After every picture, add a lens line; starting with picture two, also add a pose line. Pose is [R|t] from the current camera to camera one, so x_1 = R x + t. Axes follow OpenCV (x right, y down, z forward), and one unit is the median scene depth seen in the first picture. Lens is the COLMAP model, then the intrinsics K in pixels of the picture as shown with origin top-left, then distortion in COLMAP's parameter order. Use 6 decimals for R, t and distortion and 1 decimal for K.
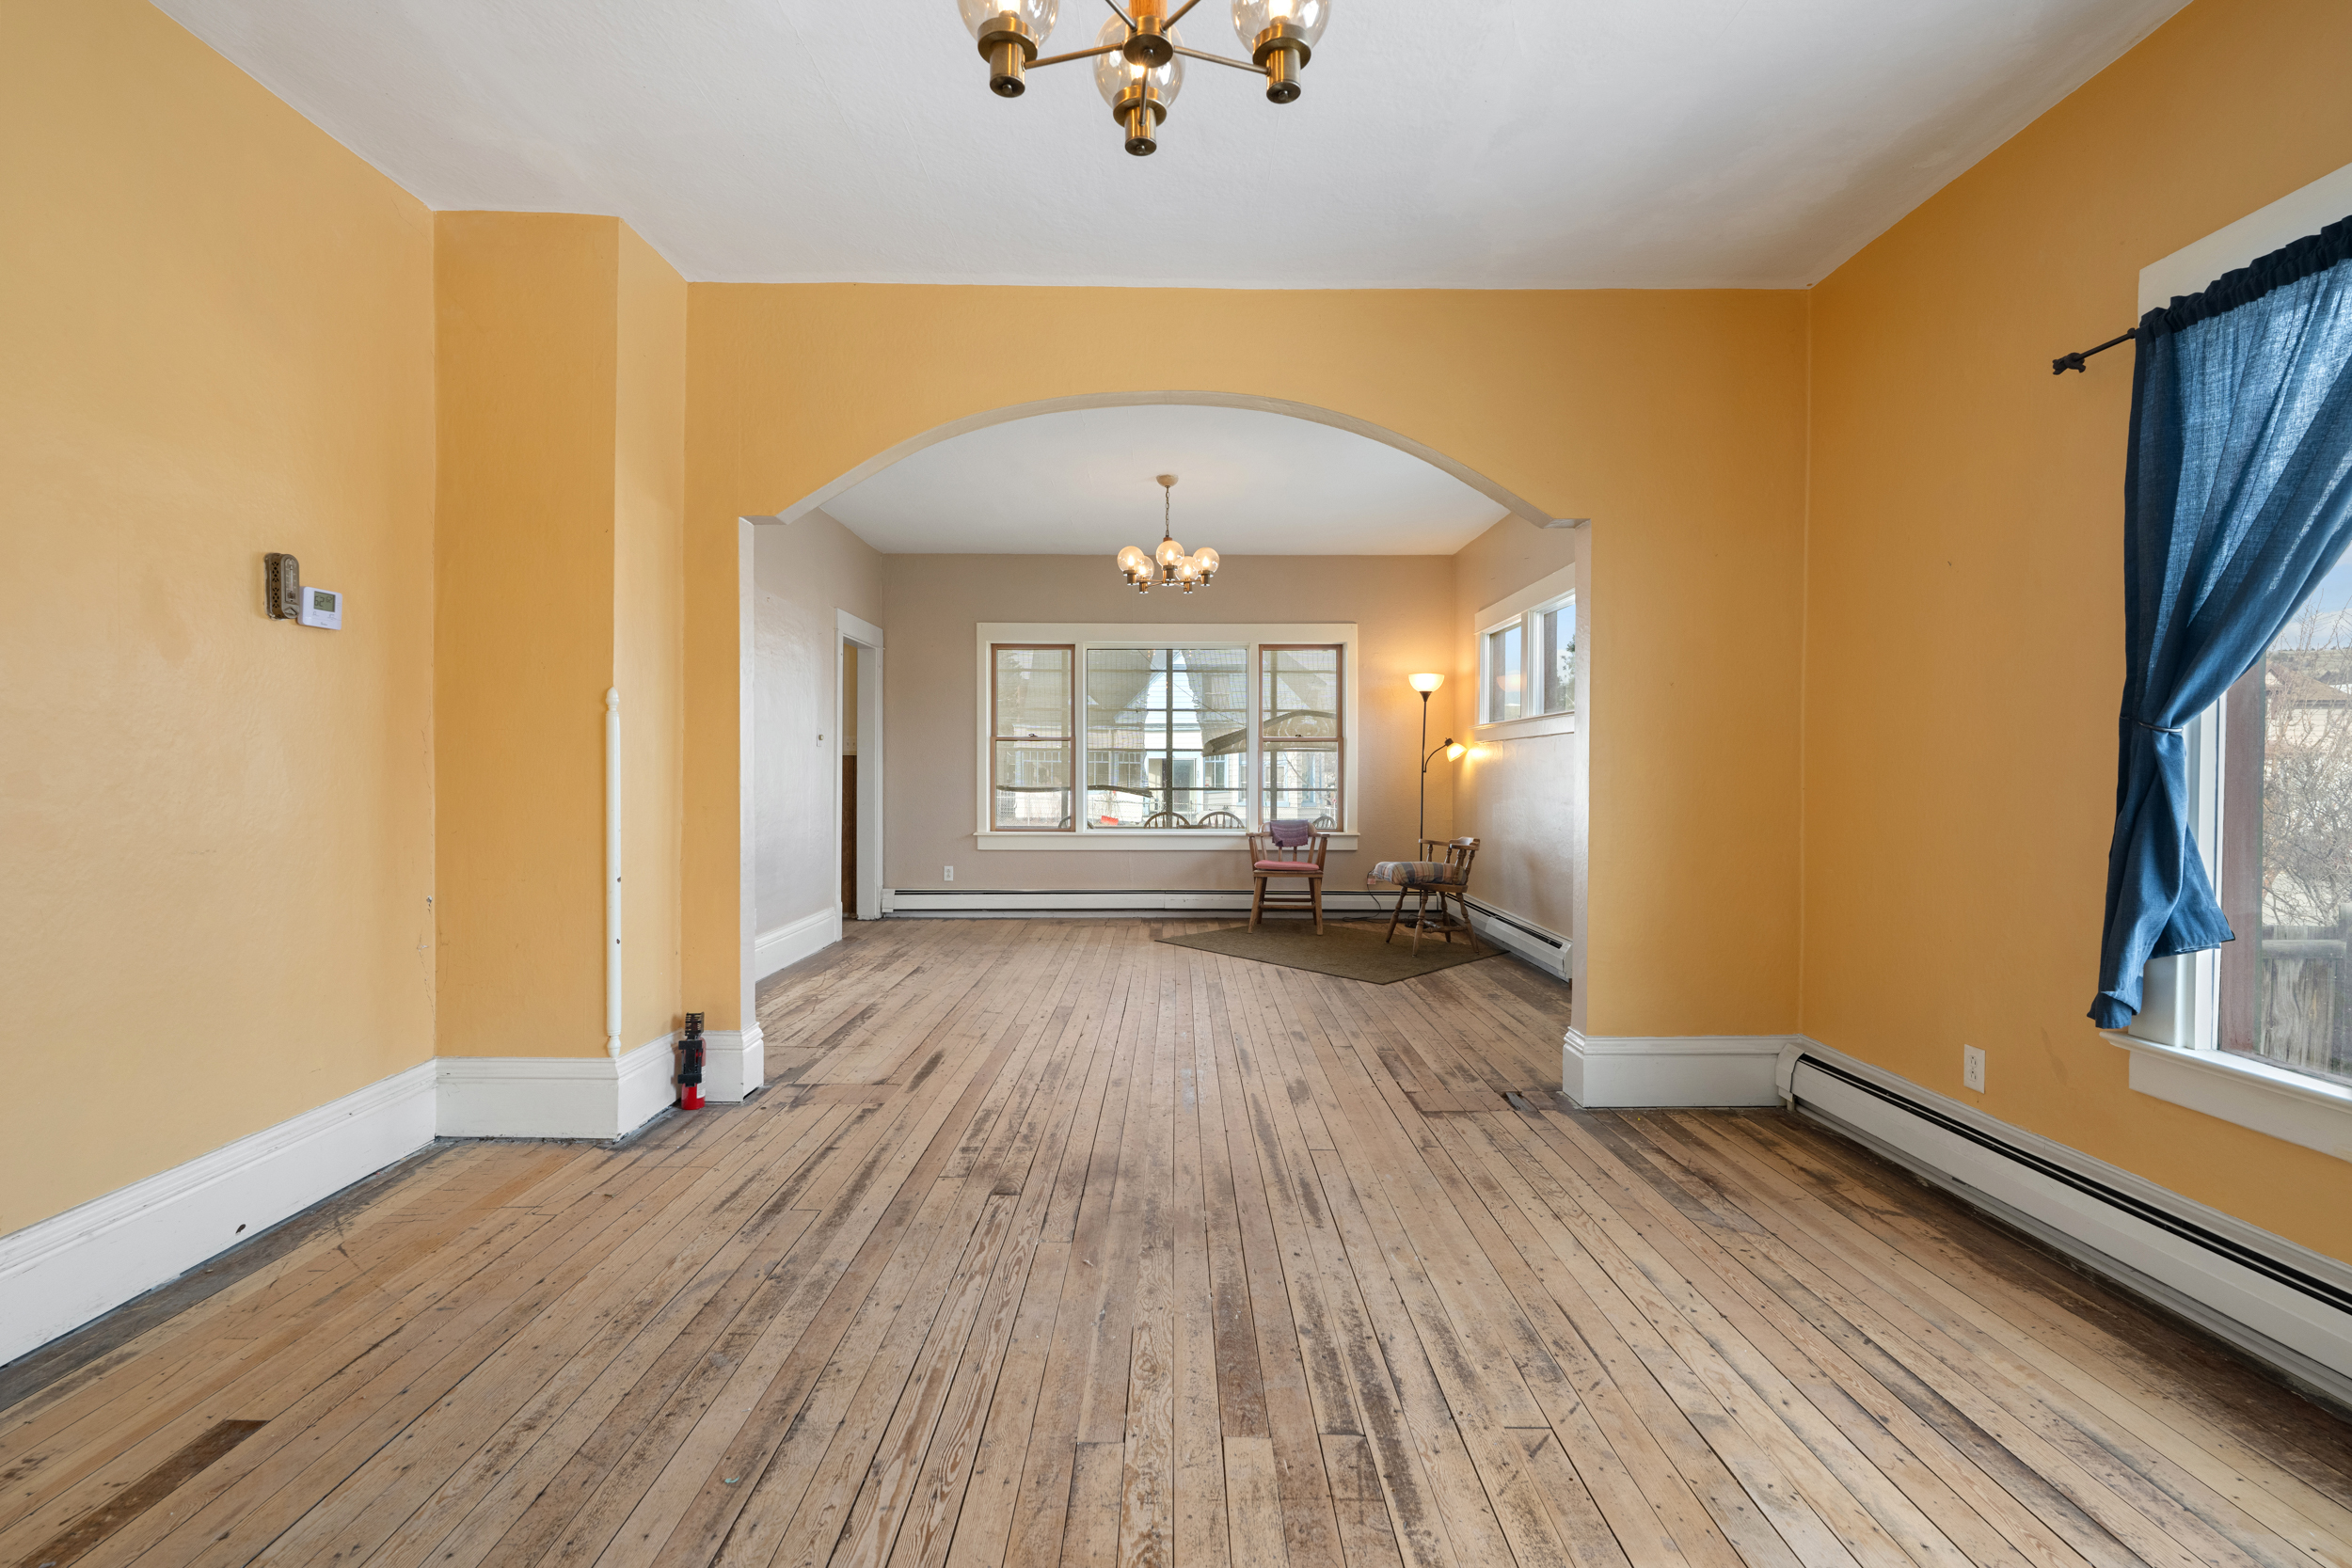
lens RADIAL K [[1028.4, 0, 1172.0], [0, 1028.4, 774.7], [0, 0, 1]] dist [-0.000572, -0.000157]
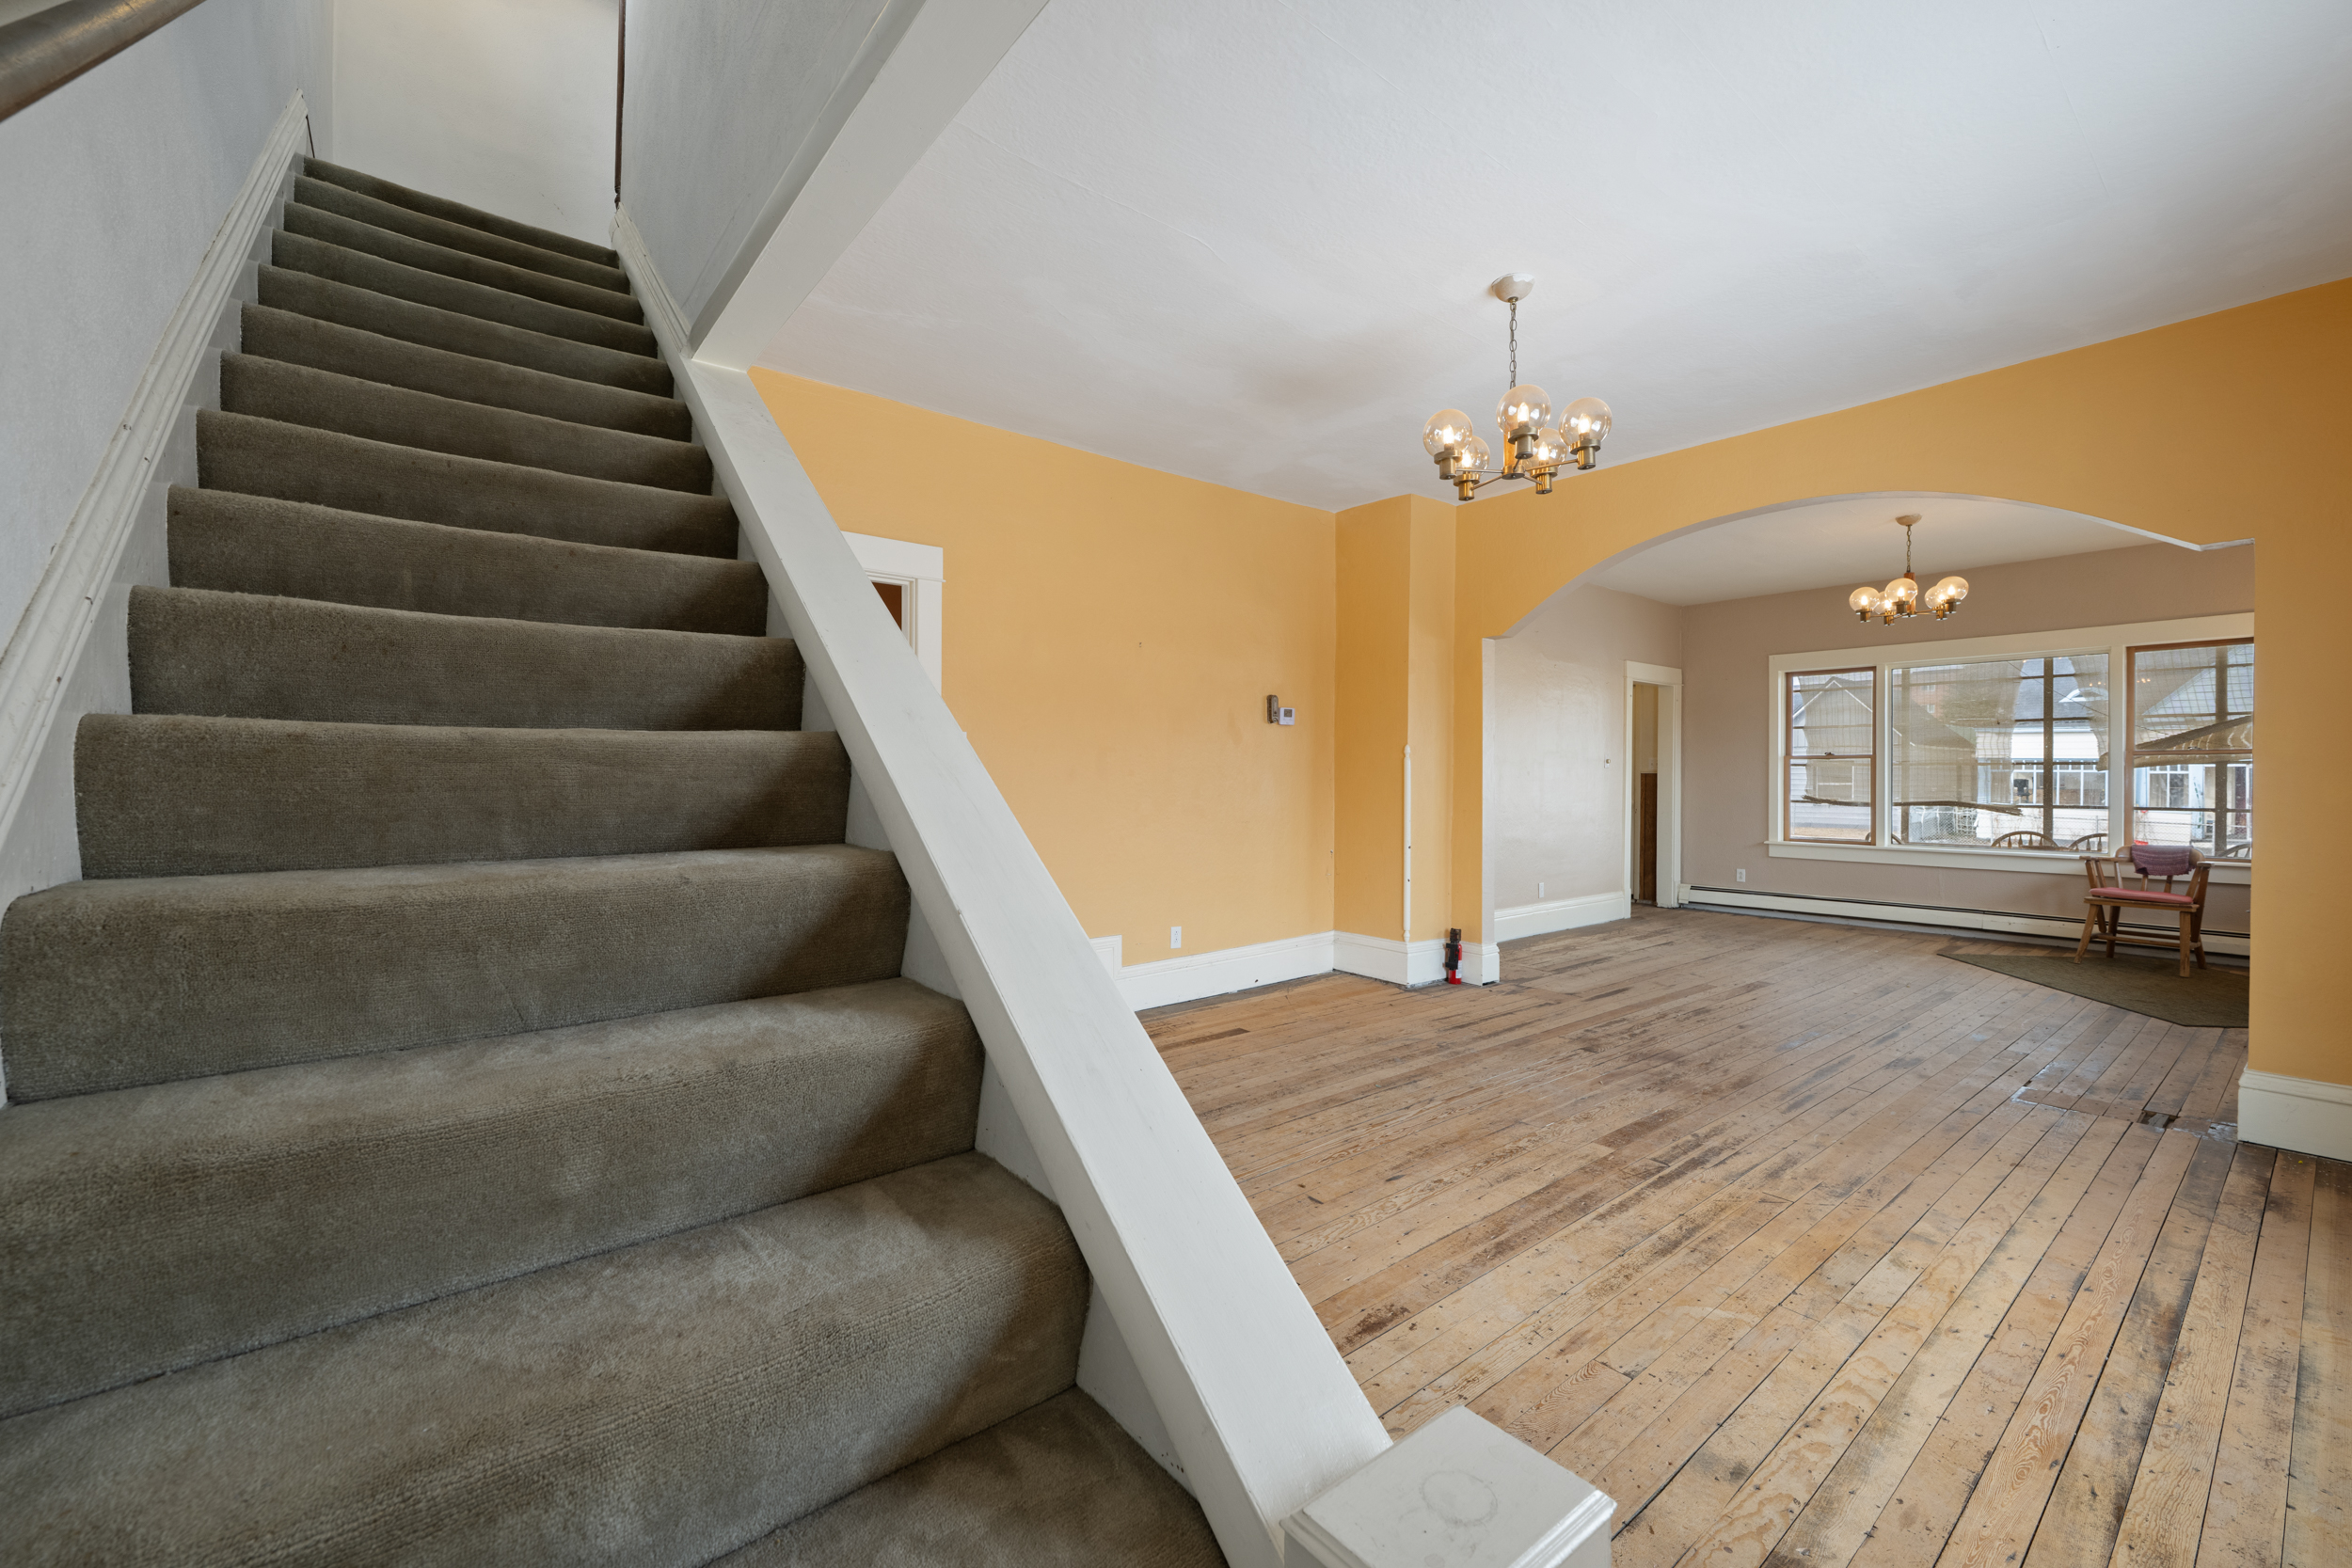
lens RADIAL K [[950.6, 0, 1174.4], [0, 950.6, 770.1], [0, 0, 1]] dist [-0.000945, -0.000308]
pose [[0.627703, -0.005622, -0.778433, 0.517304], [-0.005219, 0.999921, -0.011430, -0.016013], [0.778436, 0.011238, 0.627624, -0.401255]]
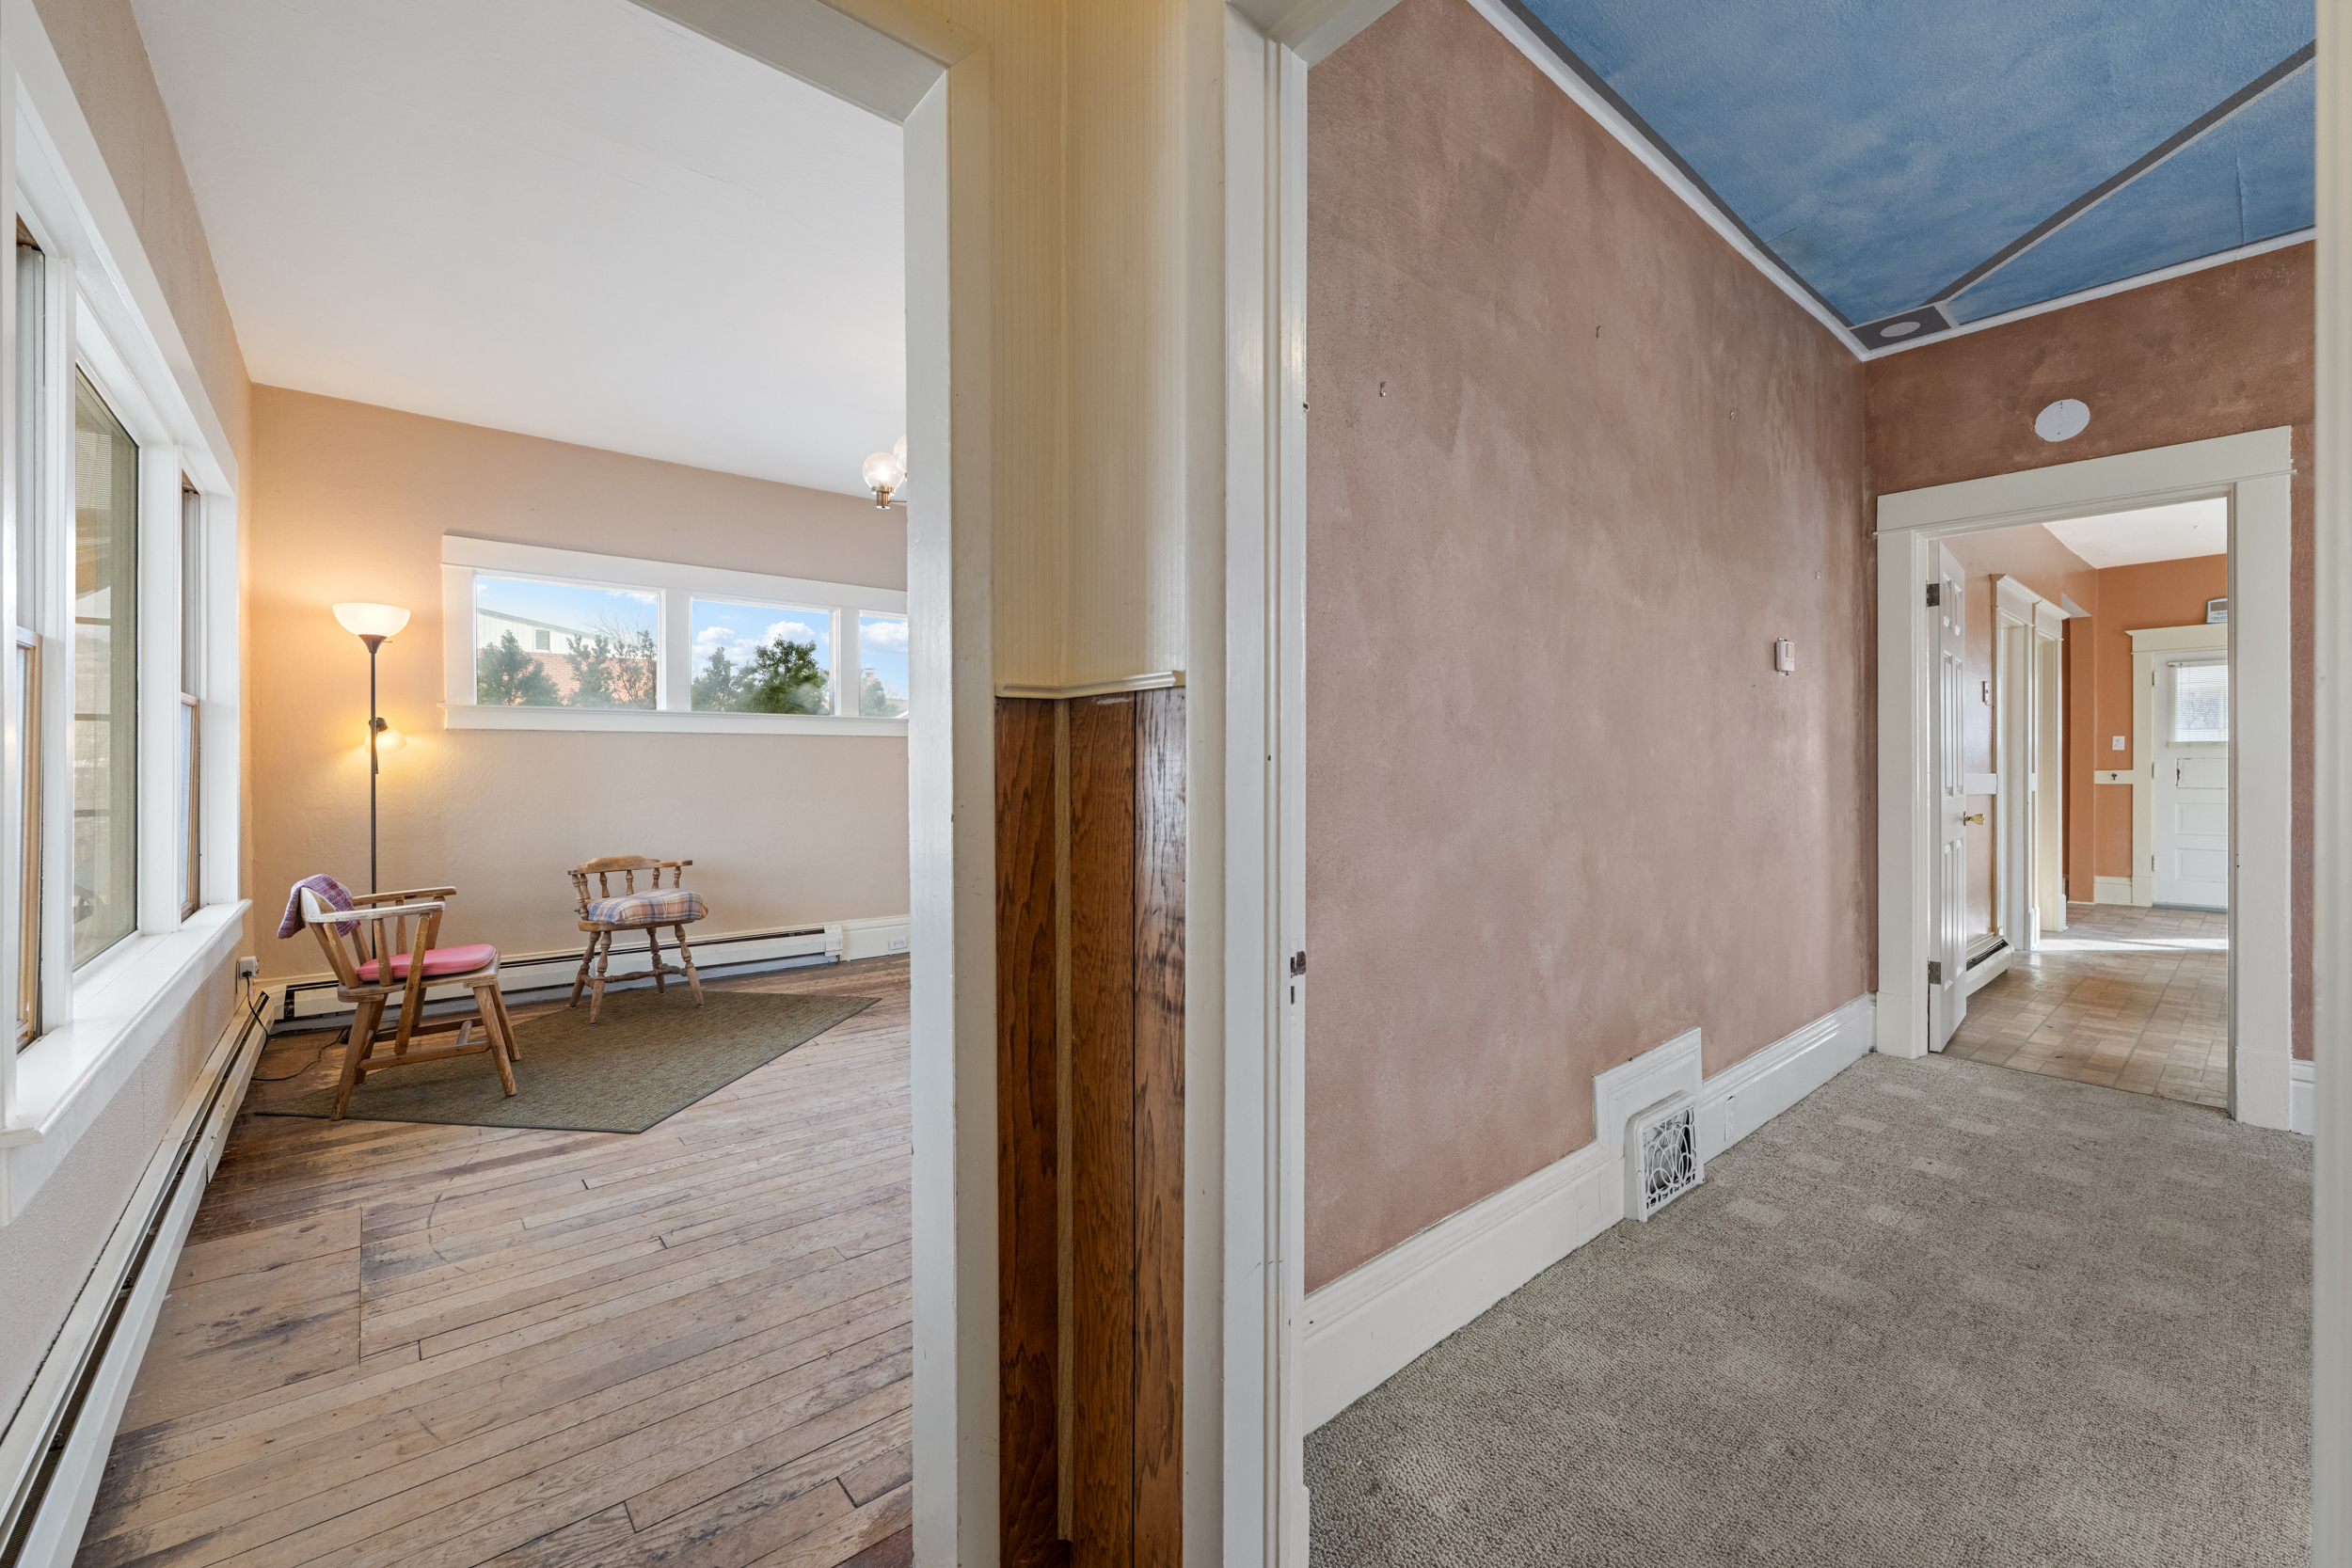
lens RADIAL K [[950.6, 0, 1174.4], [0, 950.6, 770.1], [0, 0, 1]] dist [-0.000945, -0.000308]
pose [[-0.645169, -0.003859, 0.764030, -1.065269], [0.001379, 0.999980, 0.006215, -0.017245], [-0.764038, 0.005063, -0.645151, 2.283781]]
